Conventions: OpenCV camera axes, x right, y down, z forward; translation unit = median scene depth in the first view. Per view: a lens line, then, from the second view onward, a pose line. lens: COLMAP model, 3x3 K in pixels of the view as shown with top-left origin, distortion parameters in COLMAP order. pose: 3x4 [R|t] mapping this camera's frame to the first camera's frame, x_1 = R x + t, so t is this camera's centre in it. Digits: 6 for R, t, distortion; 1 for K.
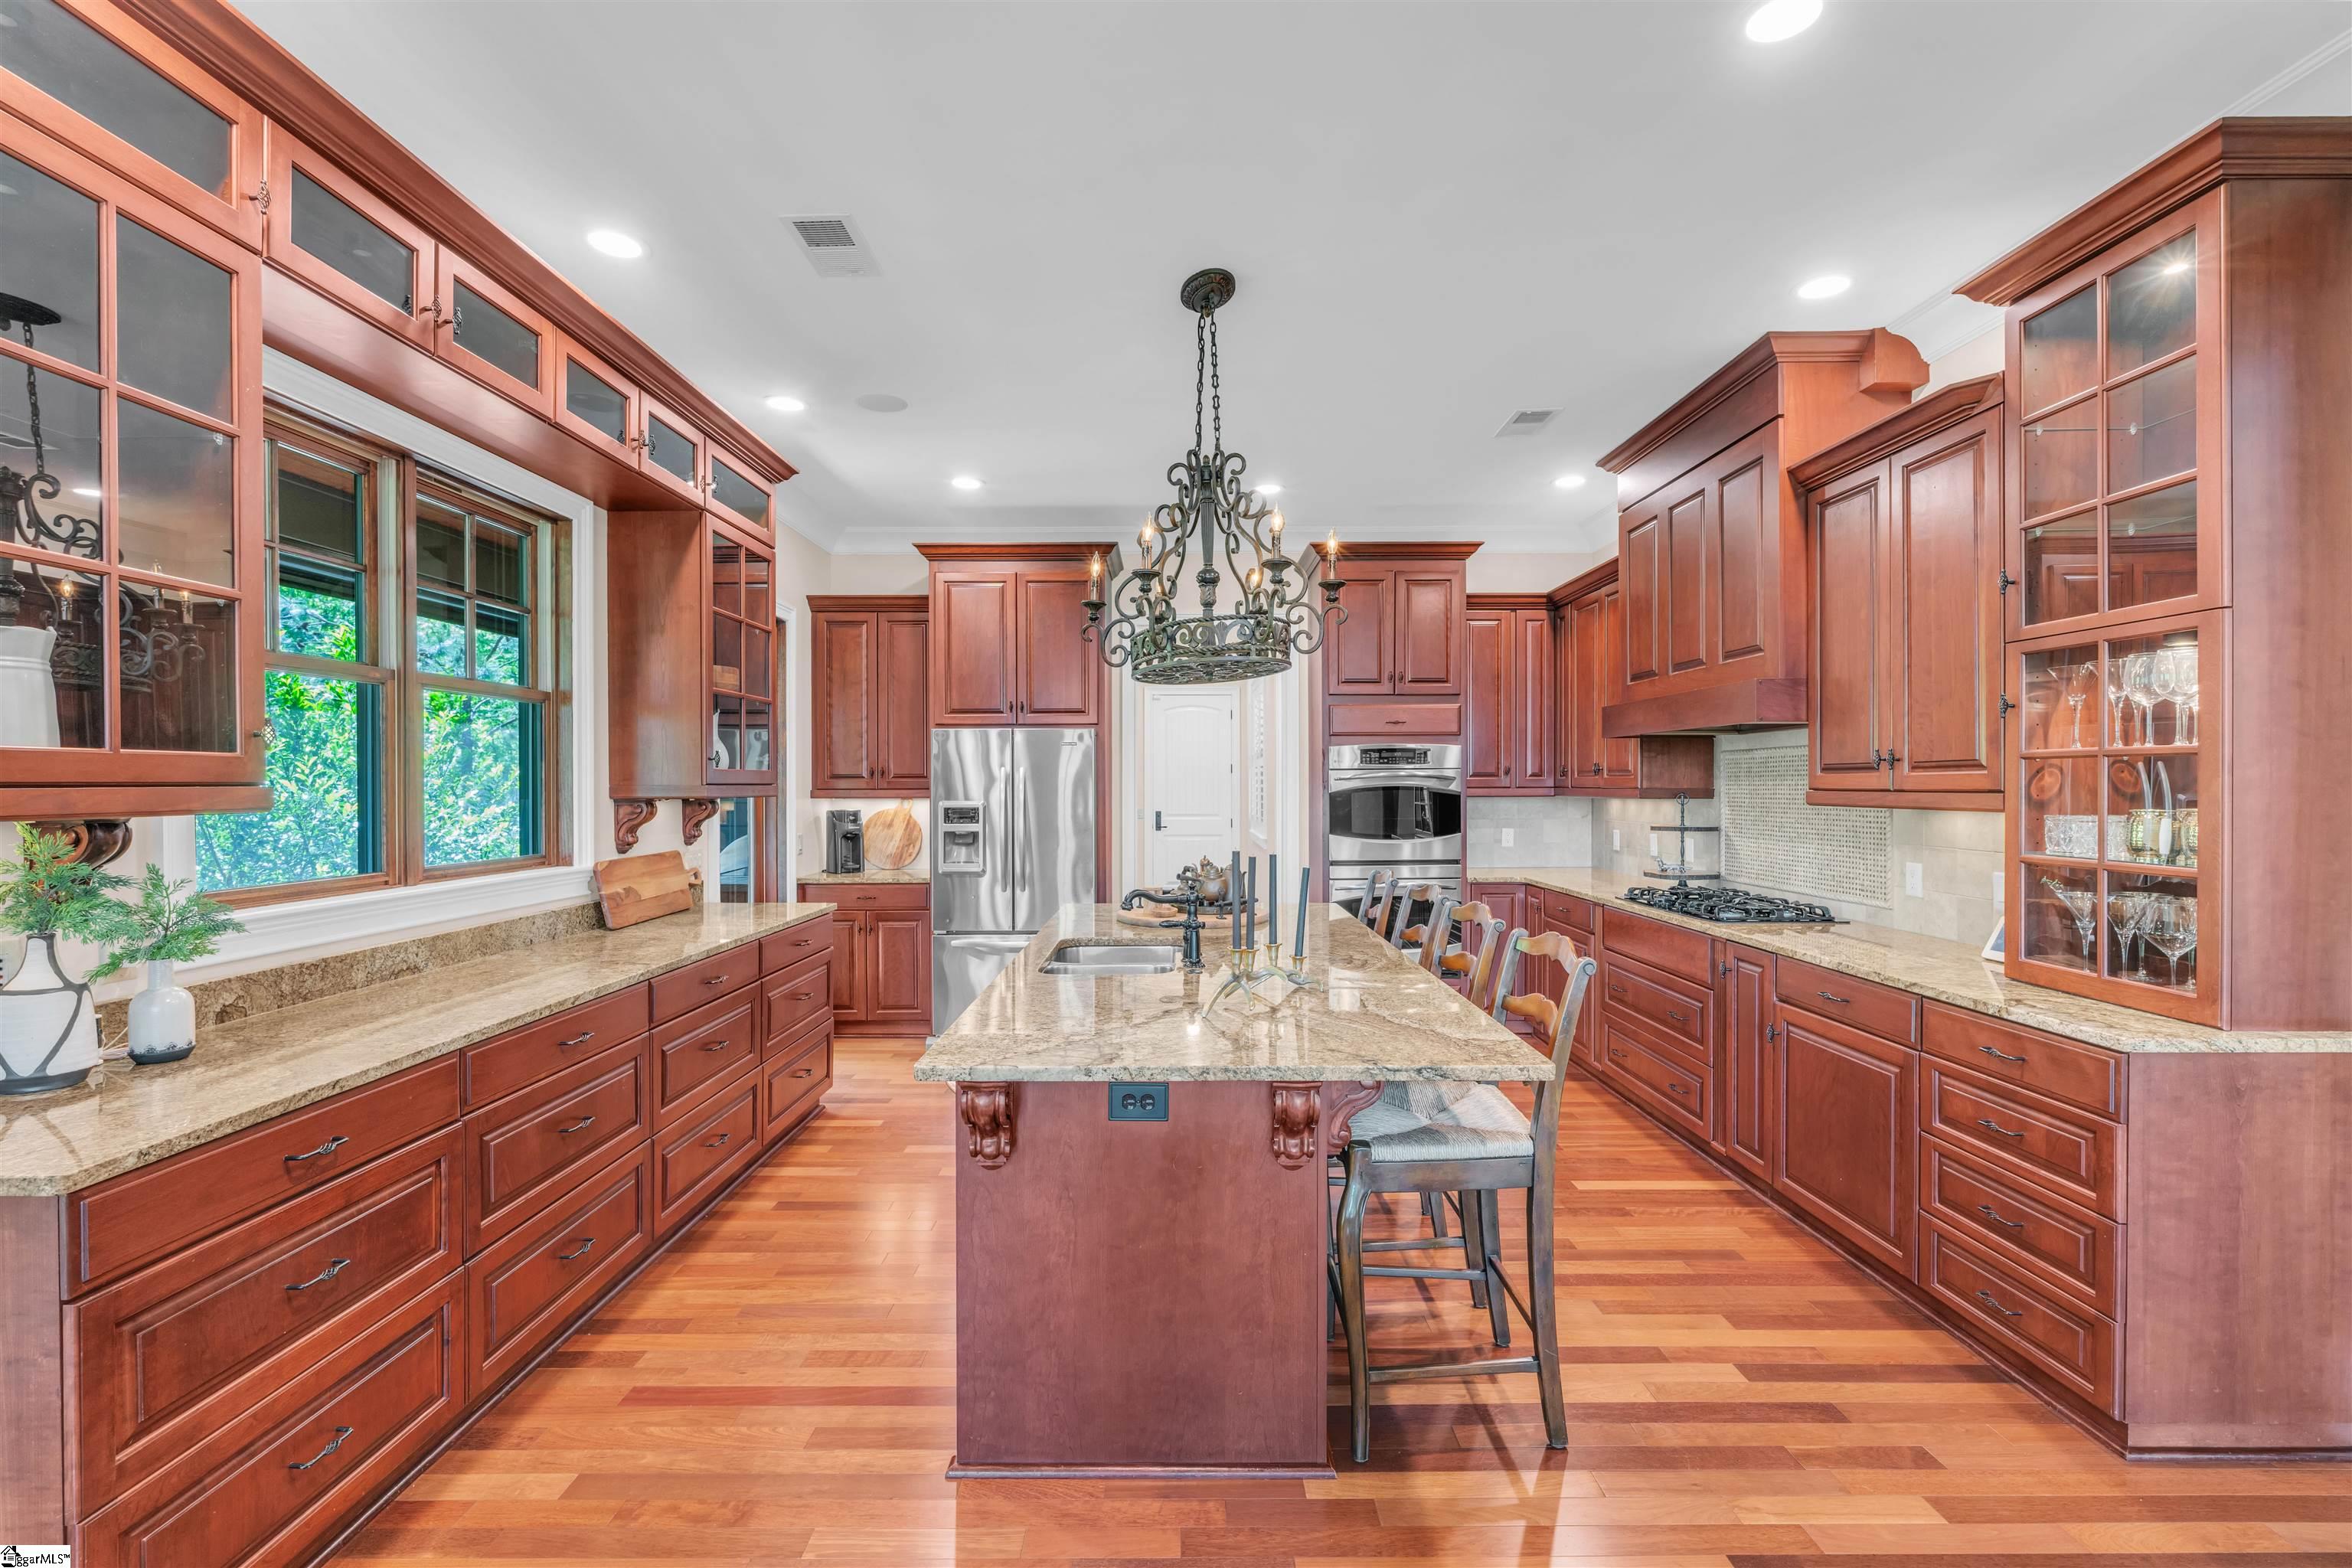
lens RADIAL K [[1037.0, 0, 1180.2], [0, 1037.0, 790.1], [0, 0, 1]] dist [-0.004913, -0.000093]
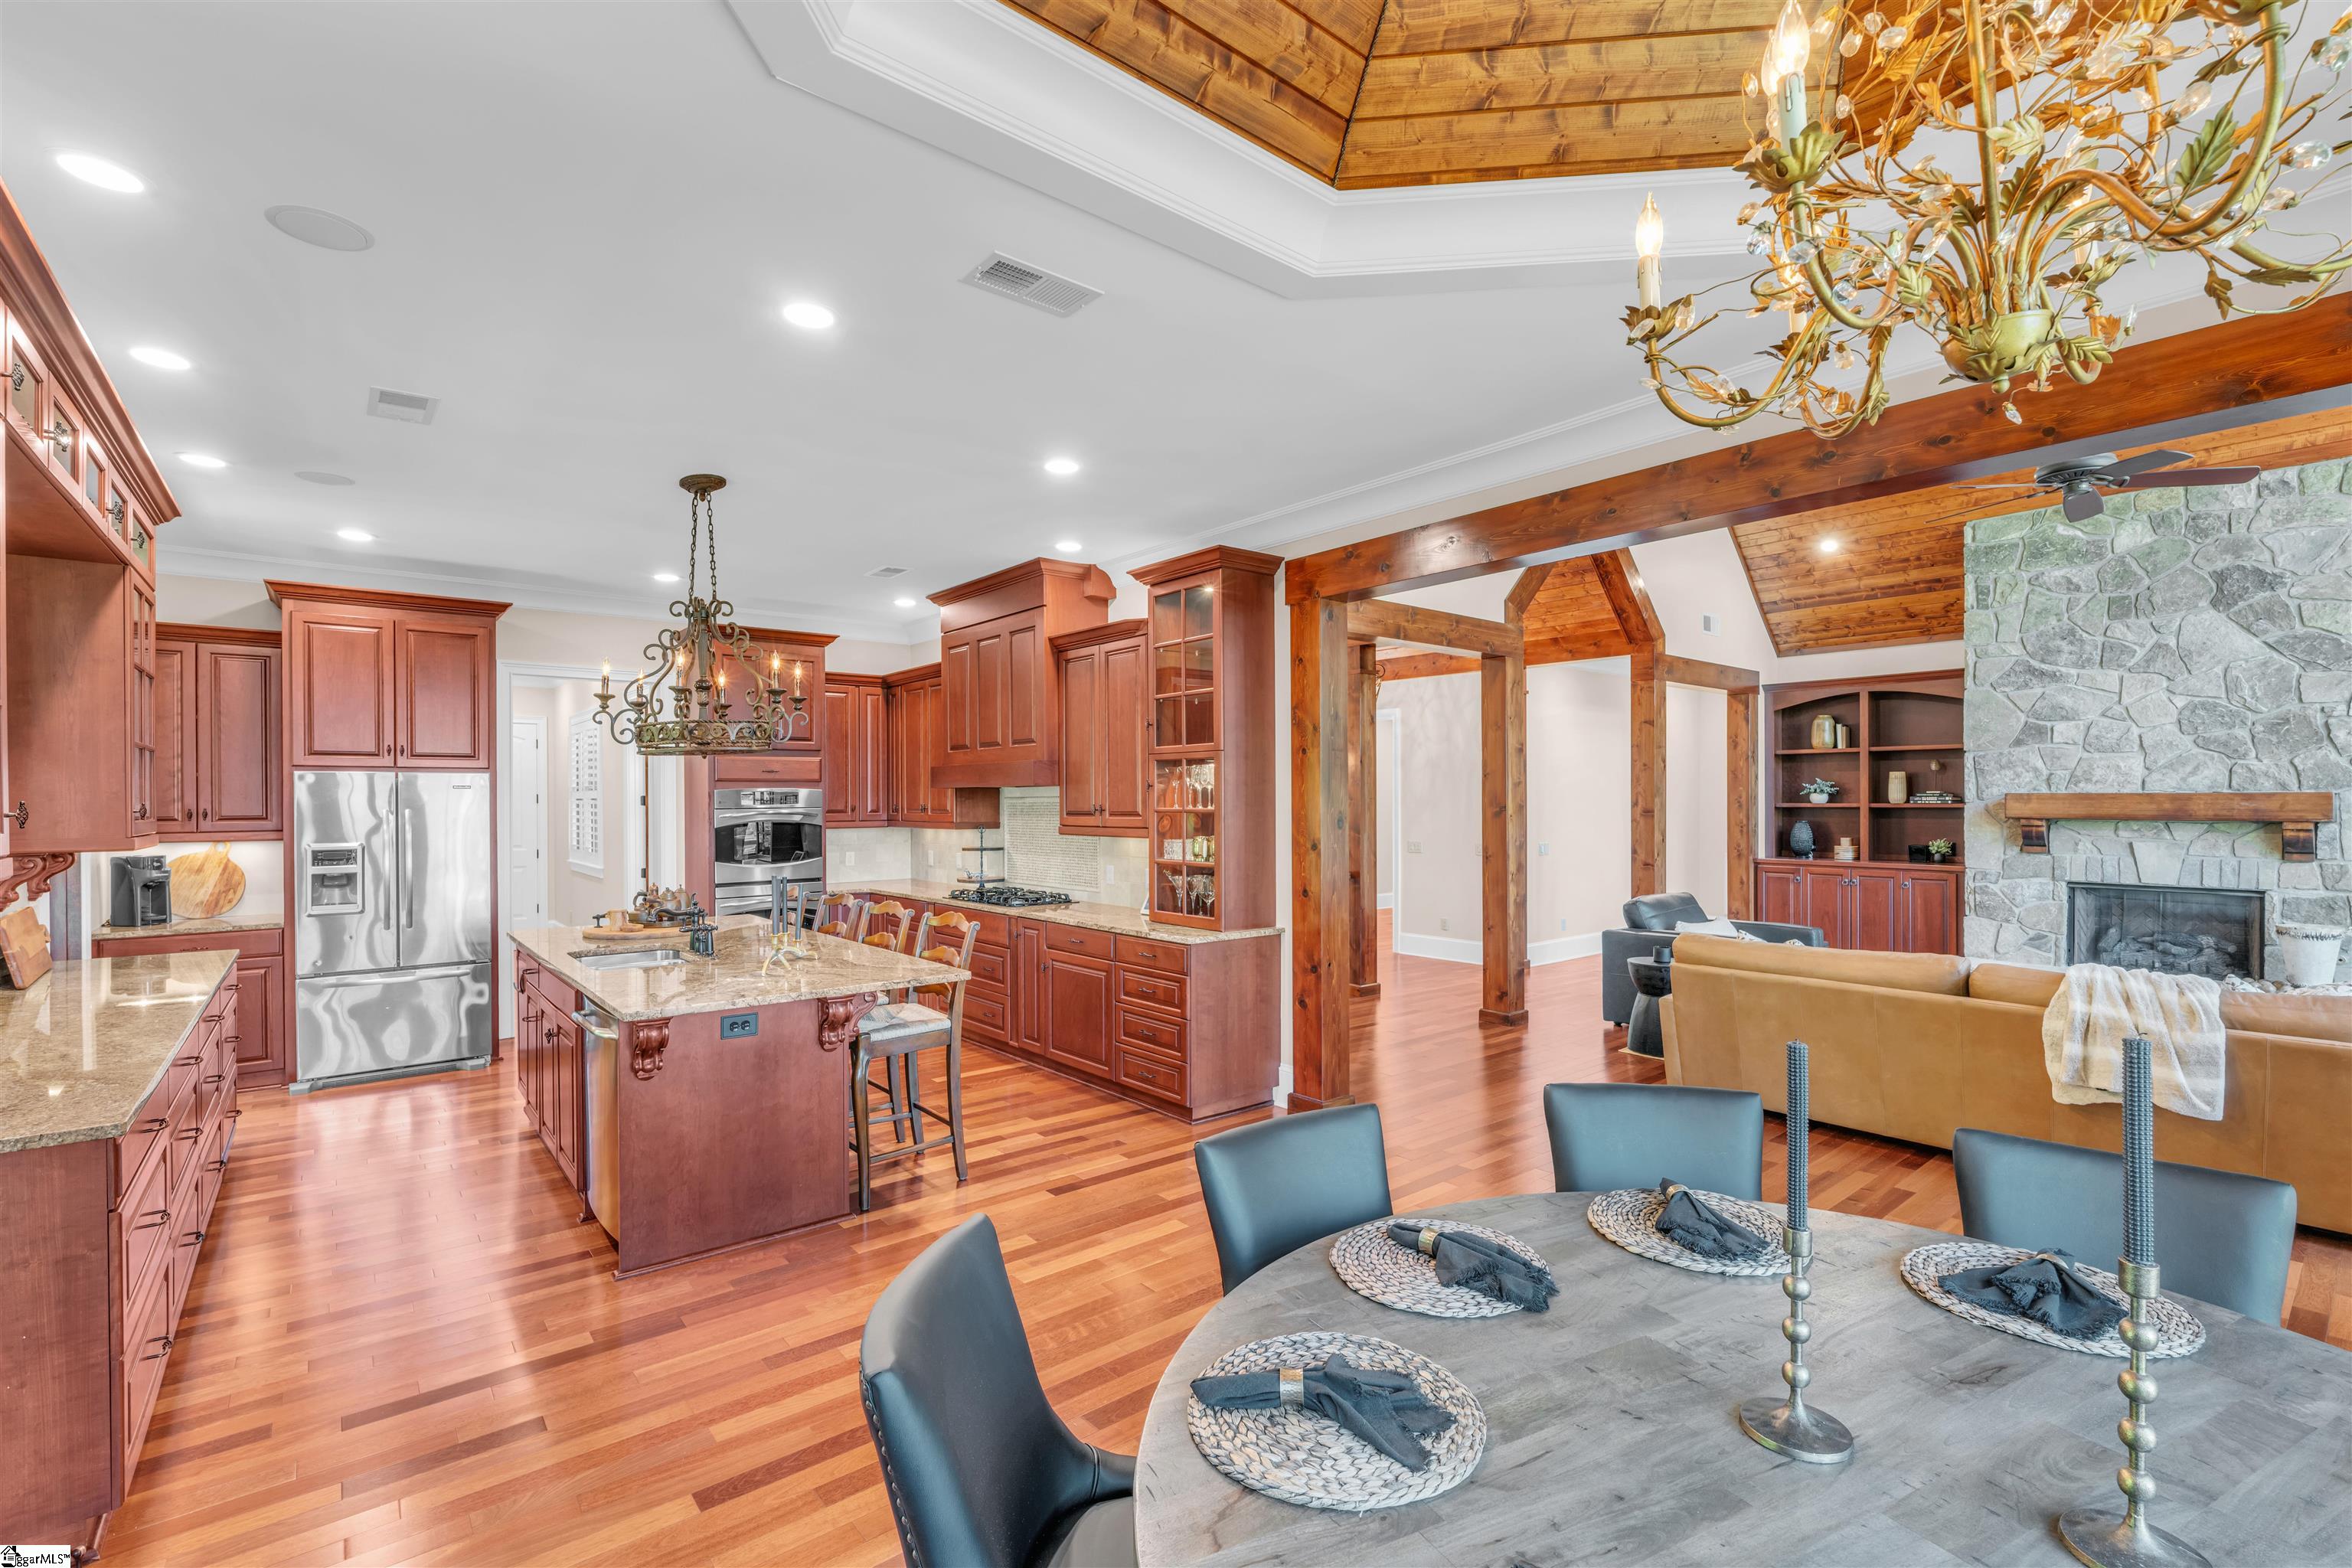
lens RADIAL K [[1037.0, 0, 1191.4], [0, 1037.0, 801.4], [0, 0, 1]] dist [-0.004913, -0.000093]
pose [[0.763249, -0.001570, 0.646102, -0.367110], [0.005664, 0.999975, -0.004262, -0.034649], [-0.646079, 0.006913, 0.763239, -0.493698]]
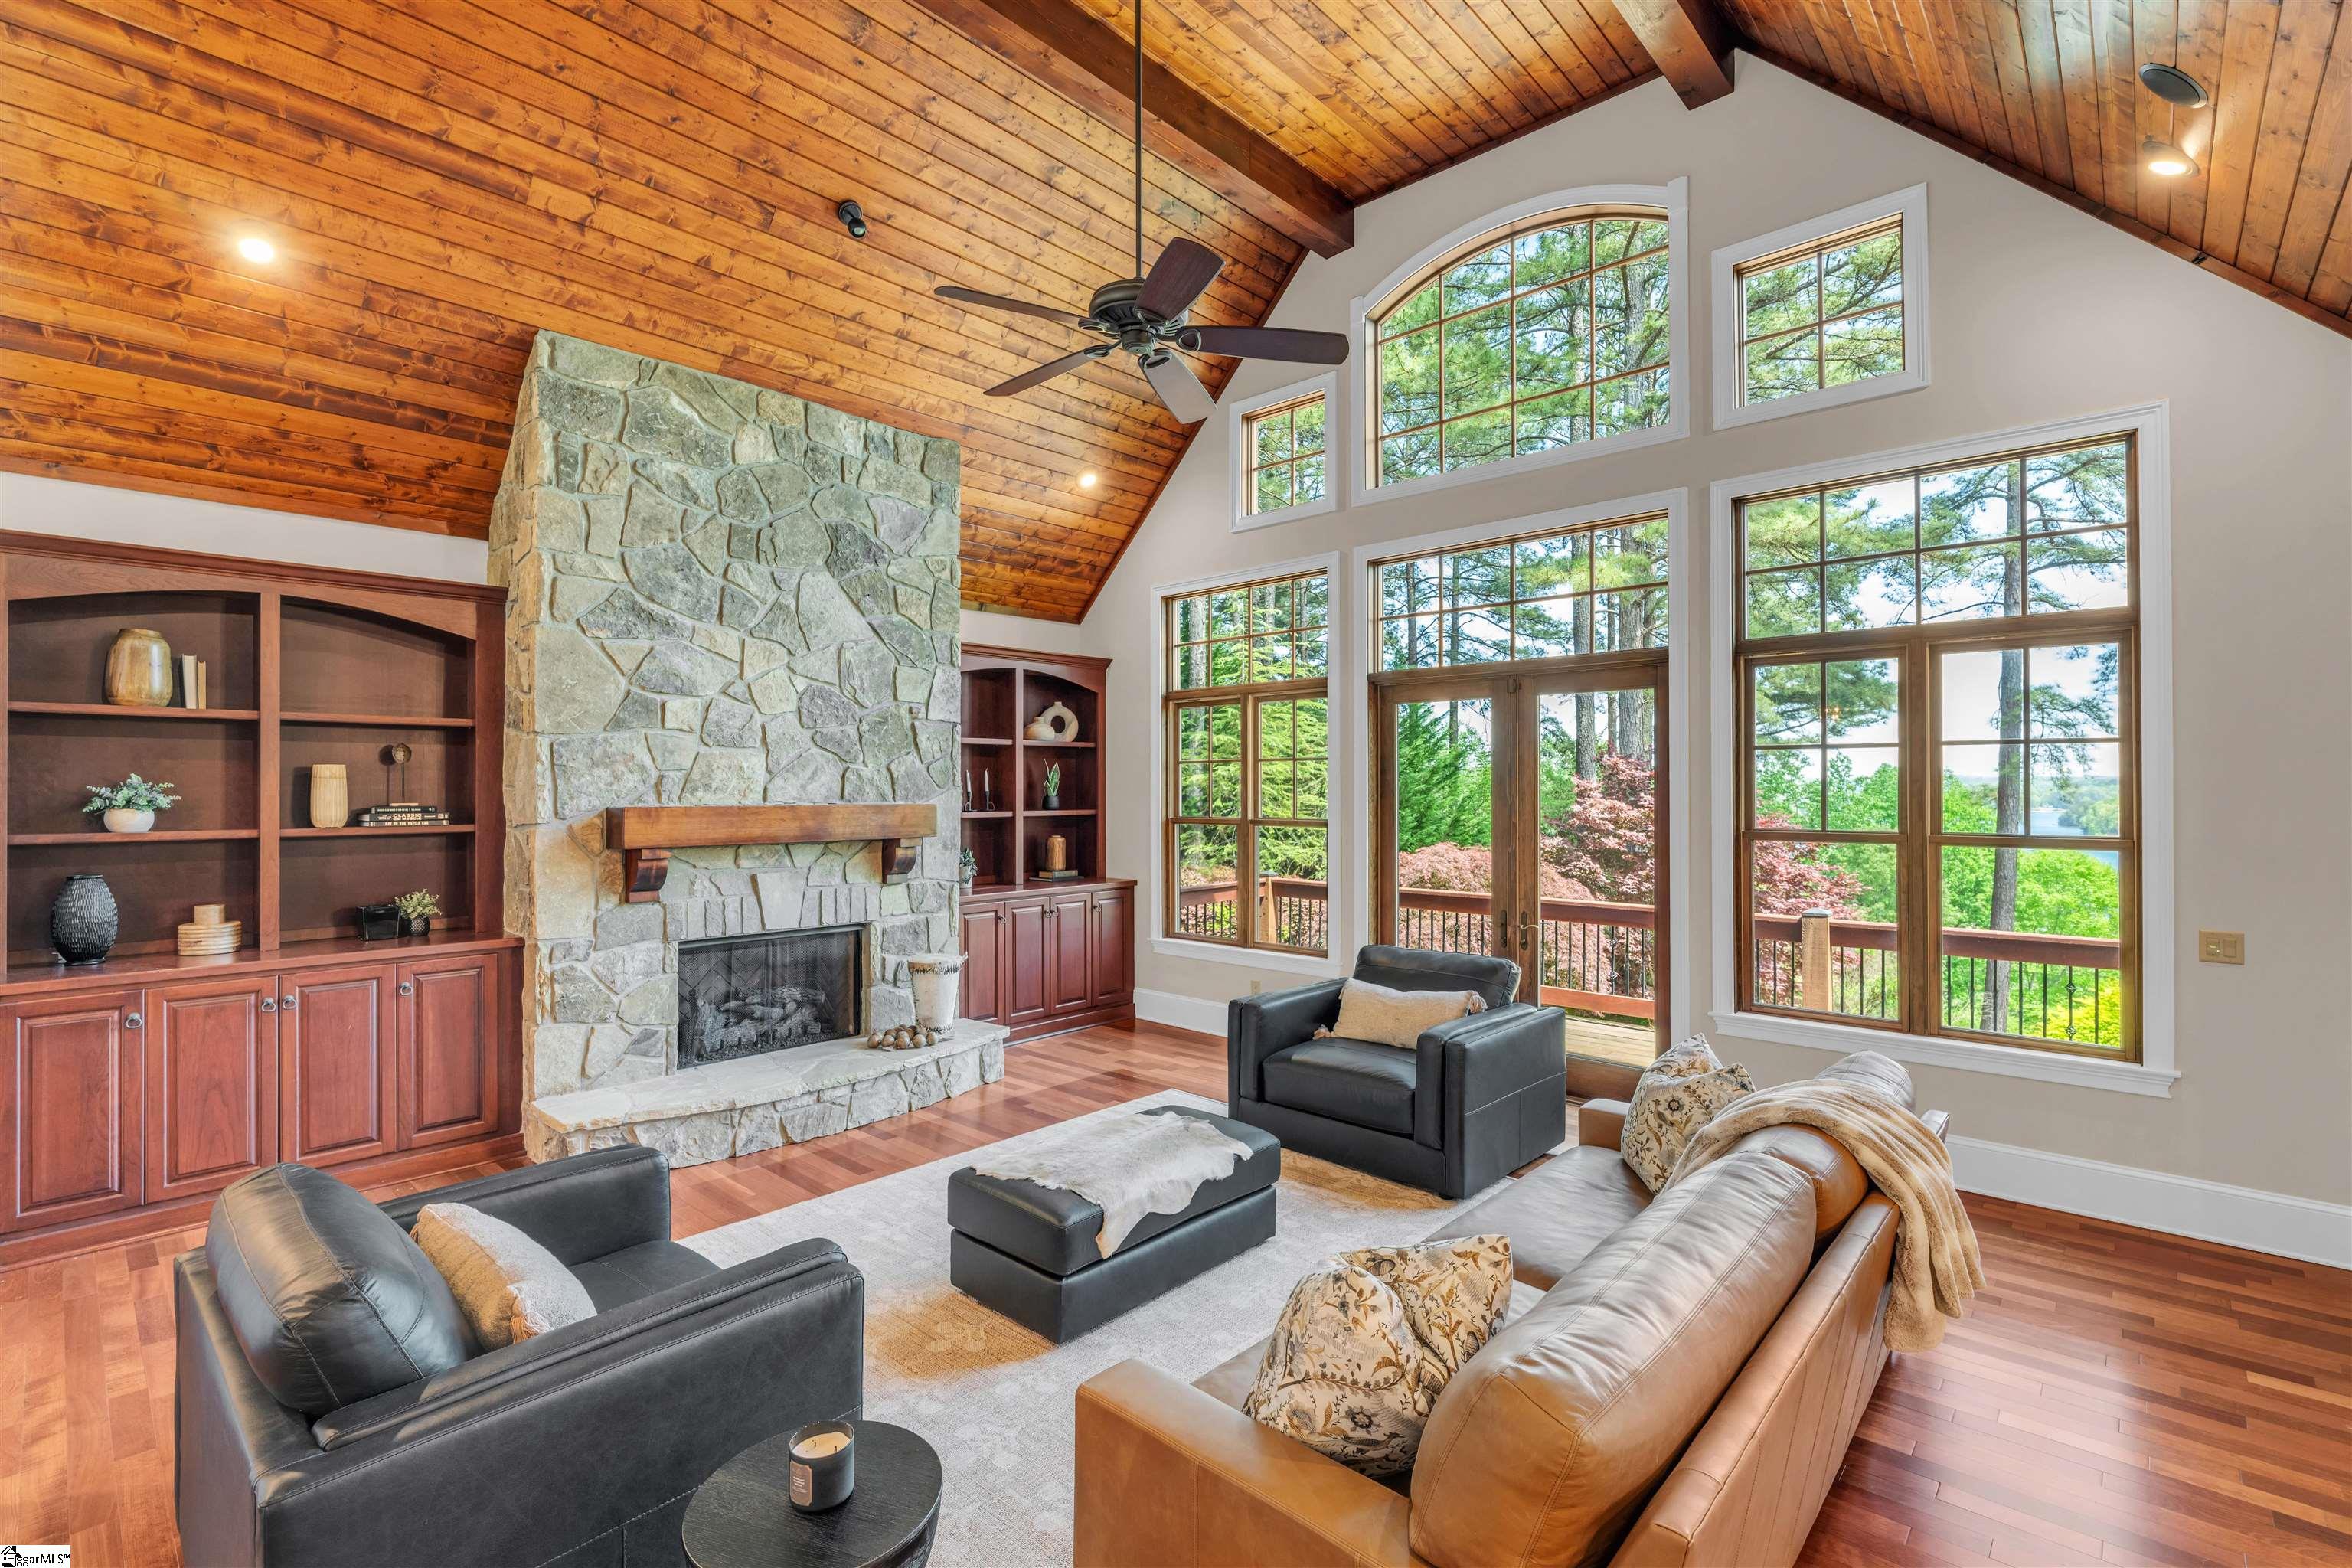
lens RADIAL K [[1066.5, 0, 1156.6], [0, 1066.5, 777.9], [0, 0, 1]] dist [-0.004201, 0.000489]
pose [[-0.729788, 0.008094, 0.683625, 1.042254], [0.006658, 0.999967, -0.004732, -0.081222], [-0.683641, 0.001098, -0.729818, 0.663071]]
